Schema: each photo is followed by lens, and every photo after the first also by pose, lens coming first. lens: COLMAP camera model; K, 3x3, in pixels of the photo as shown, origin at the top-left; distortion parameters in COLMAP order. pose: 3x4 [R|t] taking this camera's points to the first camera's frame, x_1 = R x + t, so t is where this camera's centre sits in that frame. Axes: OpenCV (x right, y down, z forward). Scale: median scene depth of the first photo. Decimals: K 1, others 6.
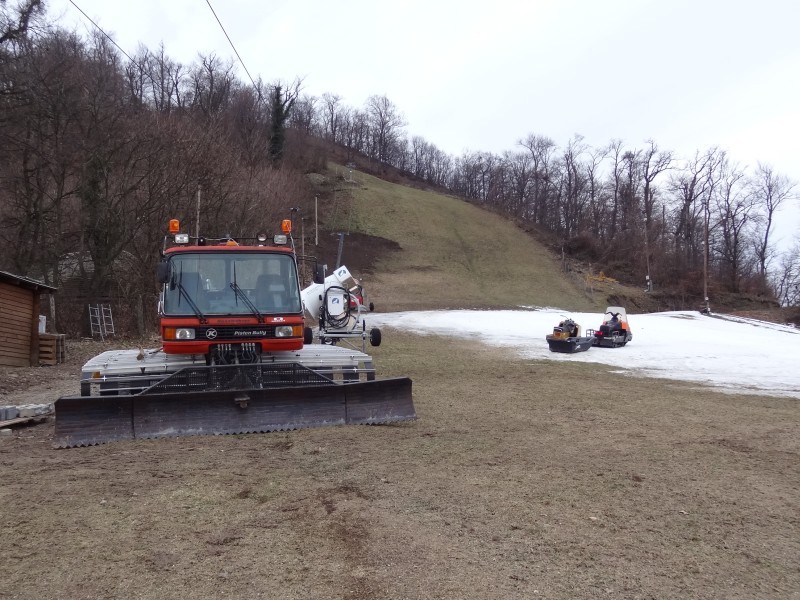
lens RADIAL K [[767.4, 0, 400.0], [0, 767.4, 300.0], [0, 0, 1]] dist [-0.010072, -0.002466]
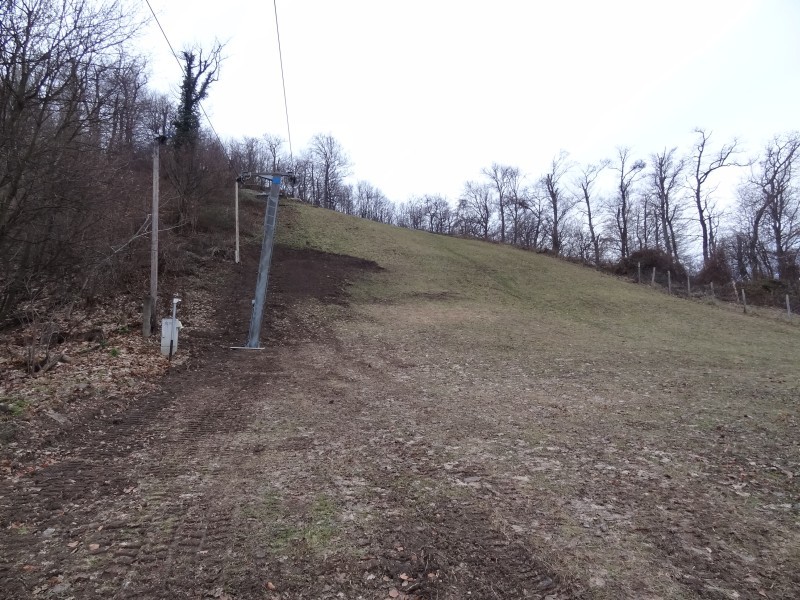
lens RADIAL K [[564.0, 0, 400.0], [0, 564.0, 300.0], [0, 0, 1]] dist [0.001180, 0.000589]
pose [[0.992562, -0.020146, 0.120060, -0.028414], [0.029282, 0.996767, -0.074822, -0.006707], [-0.118165, 0.077781, 0.989943, 0.411346]]
